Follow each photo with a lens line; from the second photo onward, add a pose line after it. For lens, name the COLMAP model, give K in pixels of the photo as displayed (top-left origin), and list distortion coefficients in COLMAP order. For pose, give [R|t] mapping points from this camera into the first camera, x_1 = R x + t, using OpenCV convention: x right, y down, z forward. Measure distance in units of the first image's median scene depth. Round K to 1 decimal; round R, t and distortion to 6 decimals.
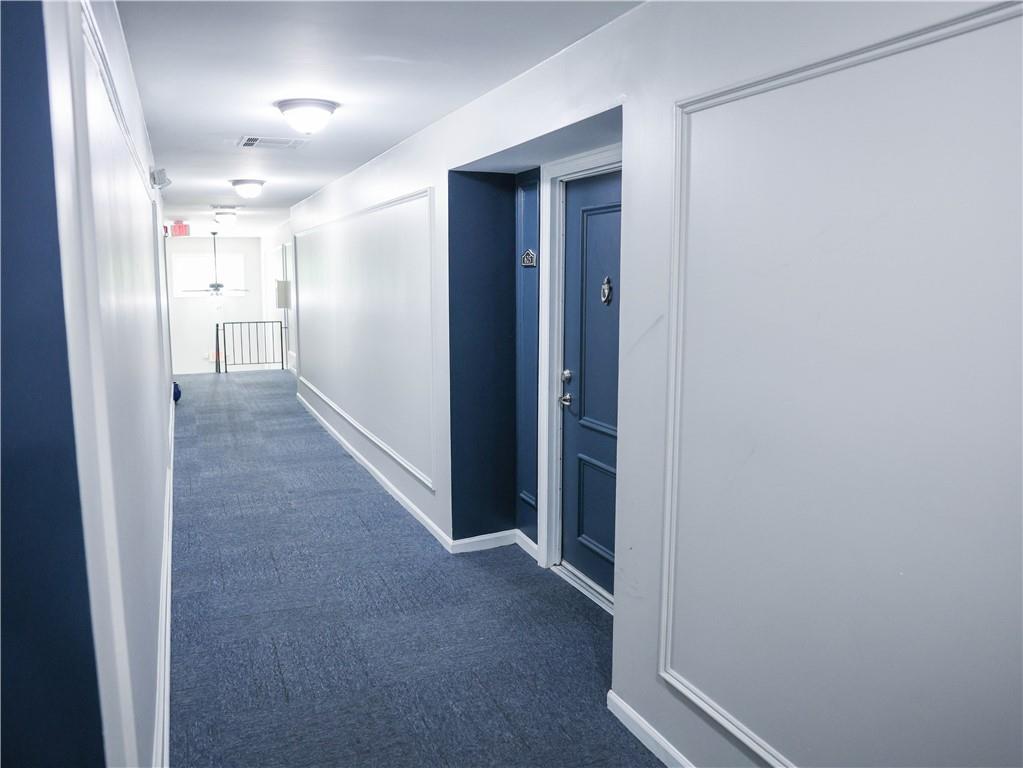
lens RADIAL K [[786.6, 0, 511.5], [0, 786.6, 384.0], [0, 0, 1]] dist [-0.112496, 0.001738]
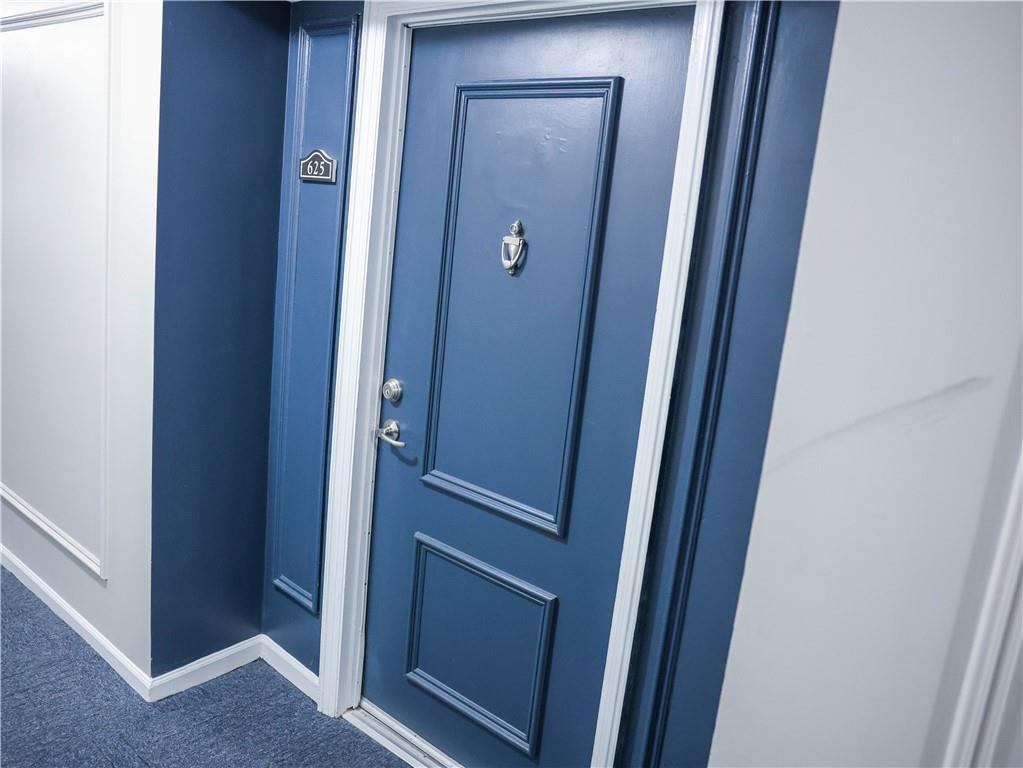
lens RADIAL K [[880.4, 0, 511.5], [0, 880.4, 384.0], [0, 0, 1]] dist [-0.125225, 0.175700]
pose [[0.904207, 0.002673, 0.427086, -0.113649], [-0.038491, 0.996421, 0.075256, -0.062623], [-0.425356, -0.084486, 0.901074, 0.401985]]
